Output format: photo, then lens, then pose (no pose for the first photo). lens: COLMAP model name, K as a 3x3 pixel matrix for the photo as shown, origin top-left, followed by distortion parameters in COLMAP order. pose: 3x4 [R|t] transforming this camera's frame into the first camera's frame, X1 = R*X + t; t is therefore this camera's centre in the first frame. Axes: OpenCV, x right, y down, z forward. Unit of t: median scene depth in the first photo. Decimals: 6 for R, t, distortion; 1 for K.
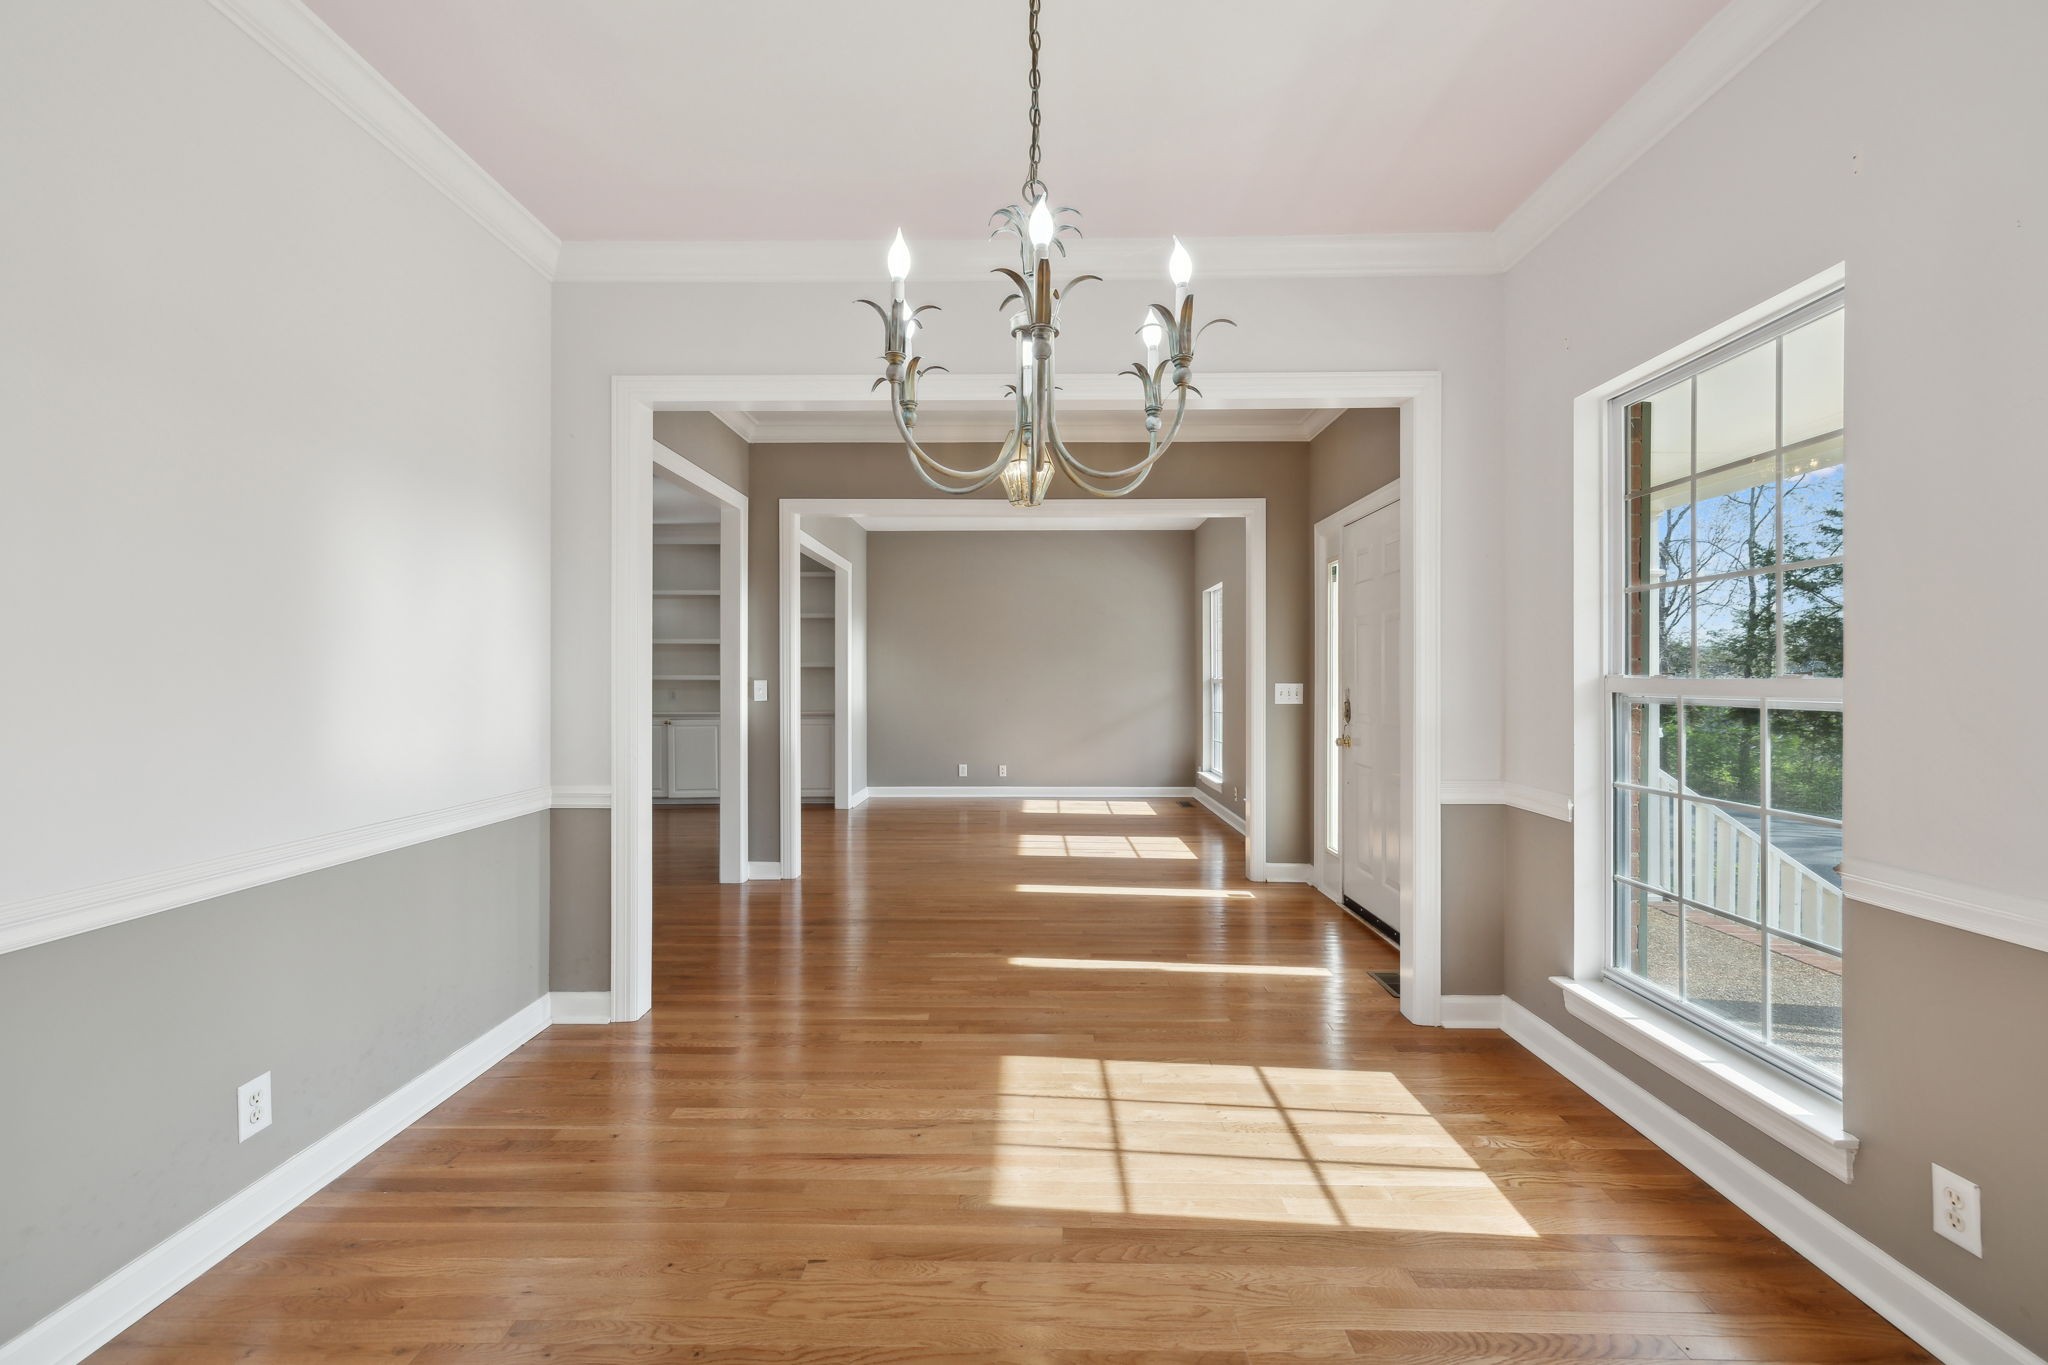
lens RADIAL K [[865.1, 0, 1024.6], [0, 865.1, 679.6], [0, 0, 1]] dist [0.001708, 0.000124]
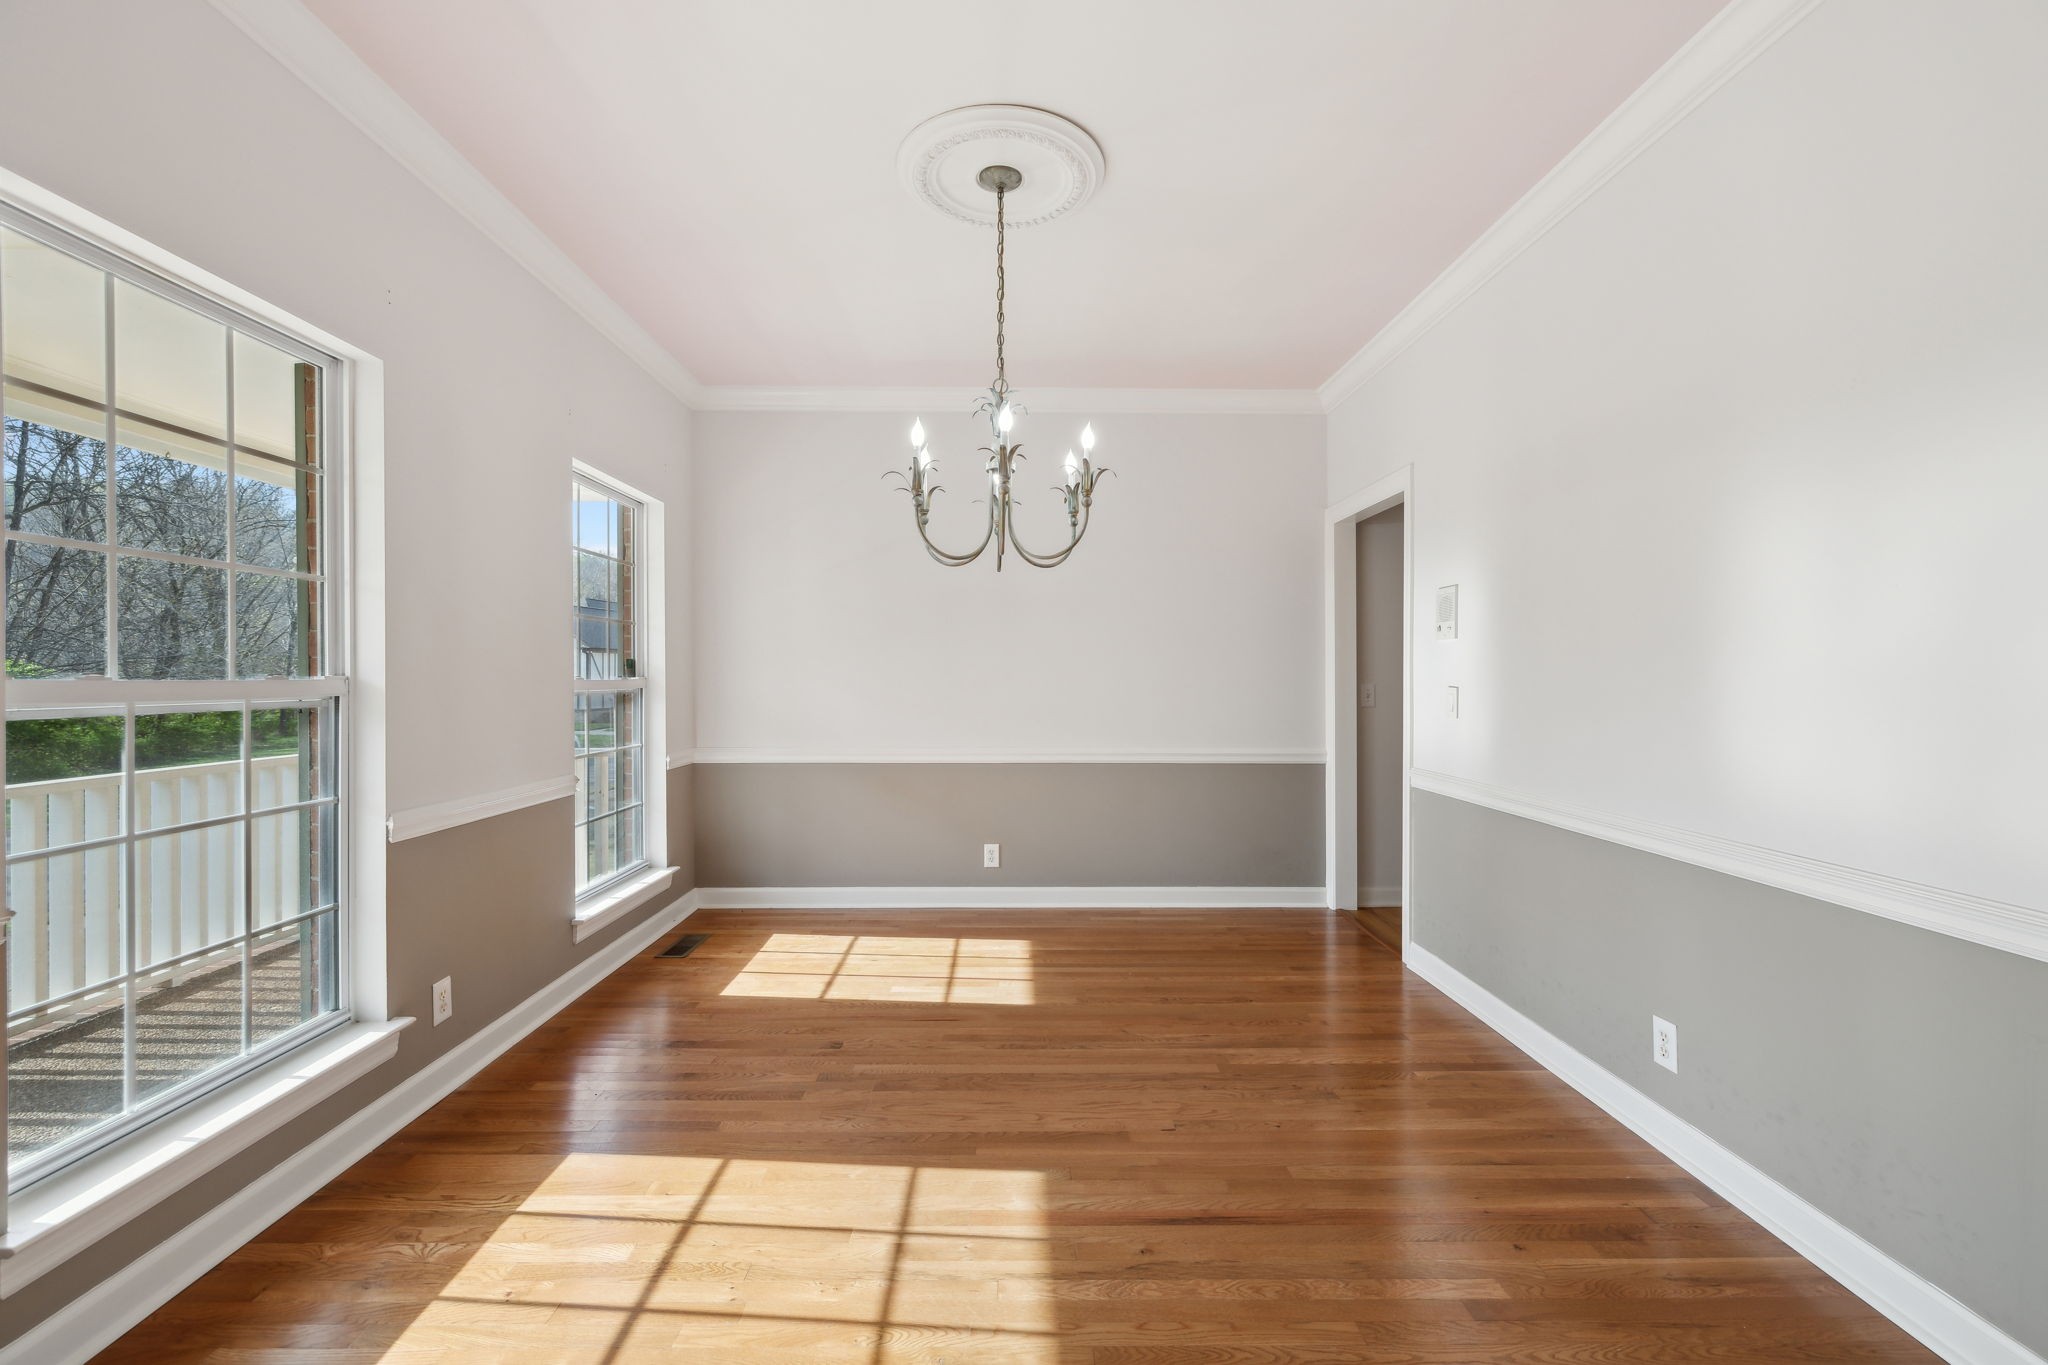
lens RADIAL K [[865.1, 0, 1030.7], [0, 865.1, 679.5], [0, 0, 1]] dist [0.001708, 0.000124]
pose [[-0.999371, -0.000332, -0.035455, 0.010843], [-0.000519, 0.999986, 0.005251, -0.006447], [0.035453, 0.005266, -0.999357, 1.898170]]
